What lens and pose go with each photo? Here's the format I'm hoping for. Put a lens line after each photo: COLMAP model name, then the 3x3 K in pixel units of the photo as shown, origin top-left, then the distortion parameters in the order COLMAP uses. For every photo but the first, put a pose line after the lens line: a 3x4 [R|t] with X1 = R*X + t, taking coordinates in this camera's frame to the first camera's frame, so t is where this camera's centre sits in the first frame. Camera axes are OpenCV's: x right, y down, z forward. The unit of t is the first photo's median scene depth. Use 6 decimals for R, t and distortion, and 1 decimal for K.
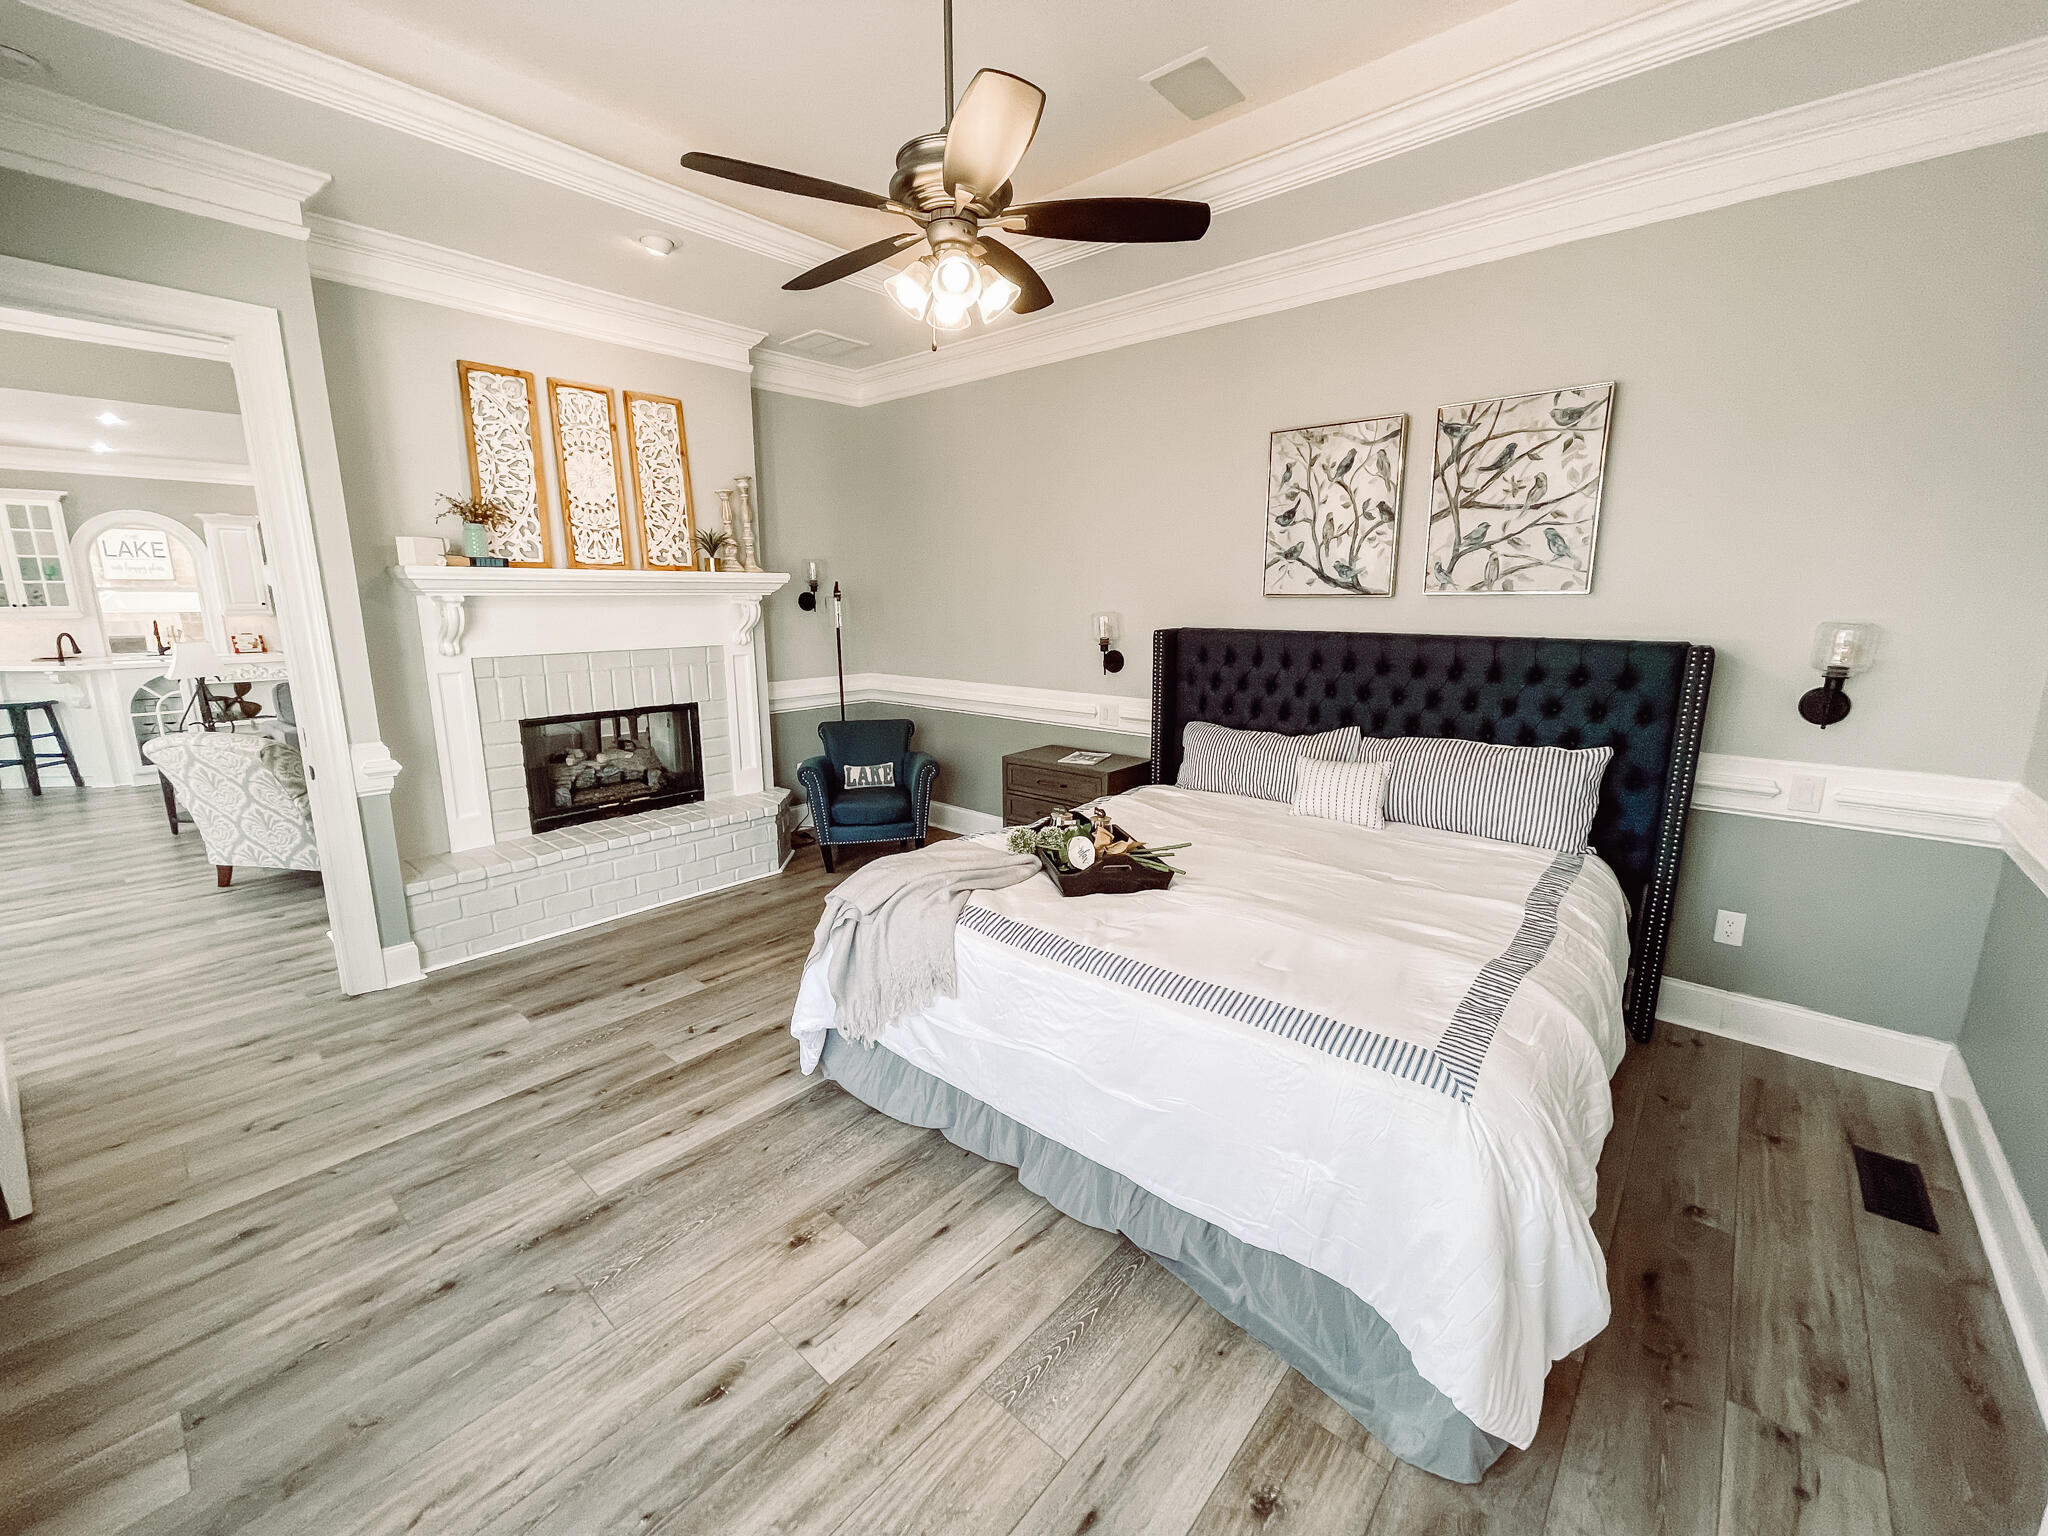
lens RADIAL K [[828.5, 0, 1024.2], [0, 828.5, 759.5], [0, 0, 1]] dist [-0.001963, -0.002311]
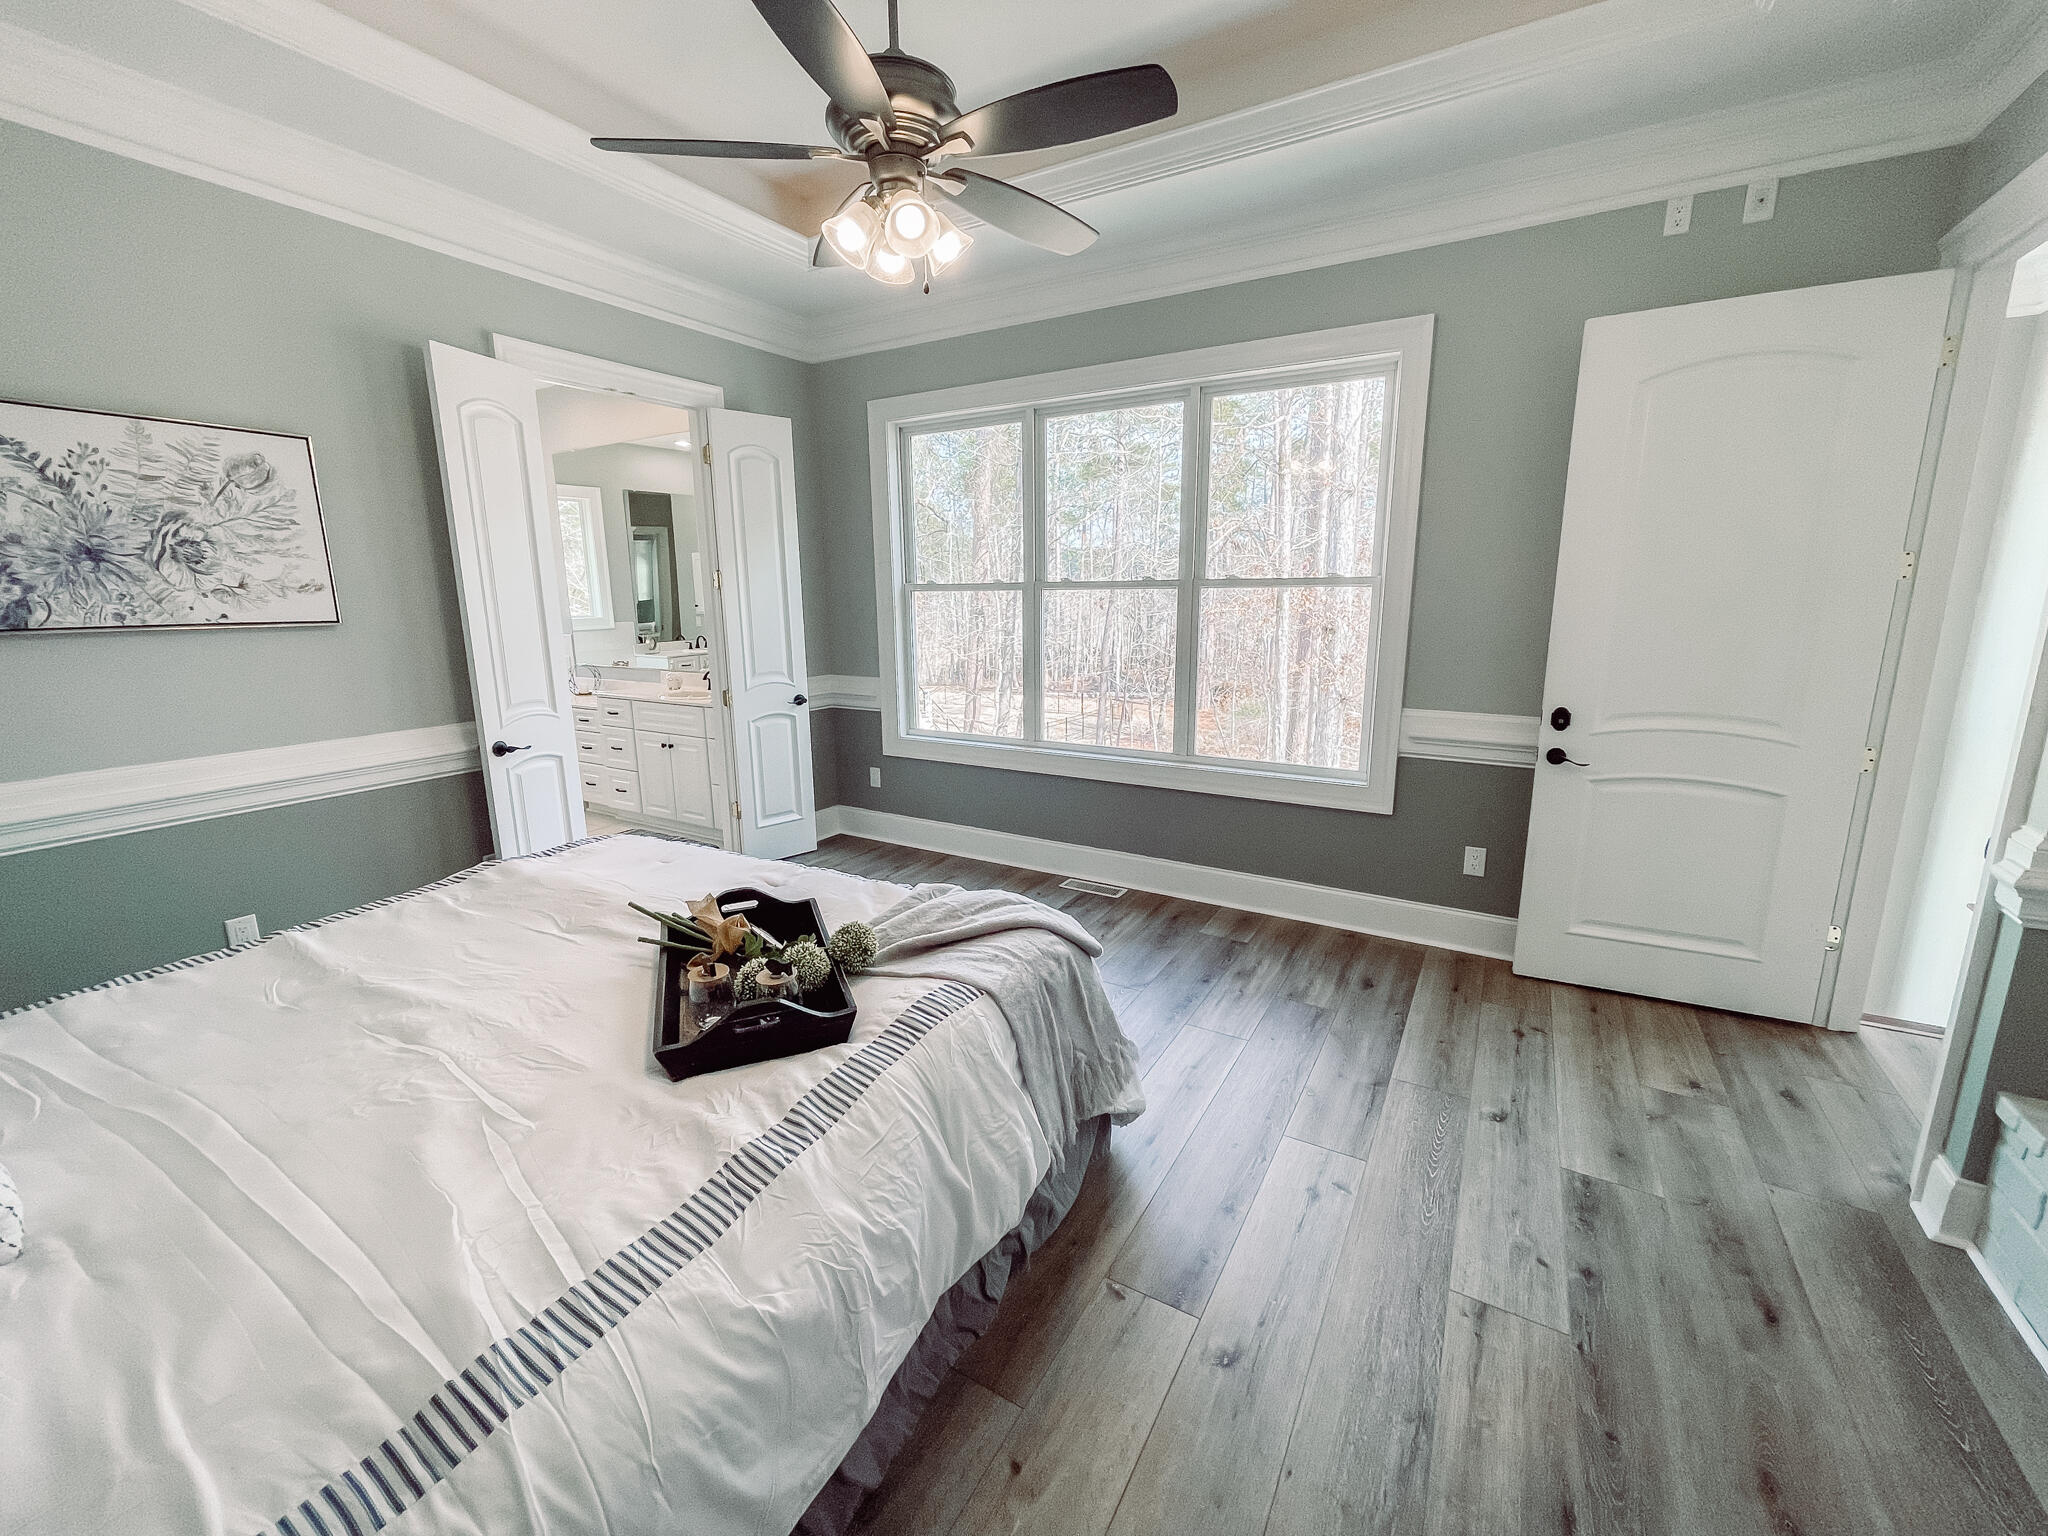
lens RADIAL K [[828.5, 0, 1024.2], [0, 828.5, 759.5], [0, 0, 1]] dist [-0.001963, -0.002311]
pose [[-0.984100, 0.040283, -0.172985, -0.027759], [-0.029288, 0.923805, 0.381742, -0.271176], [0.175182, 0.380739, -0.907937, 1.446849]]
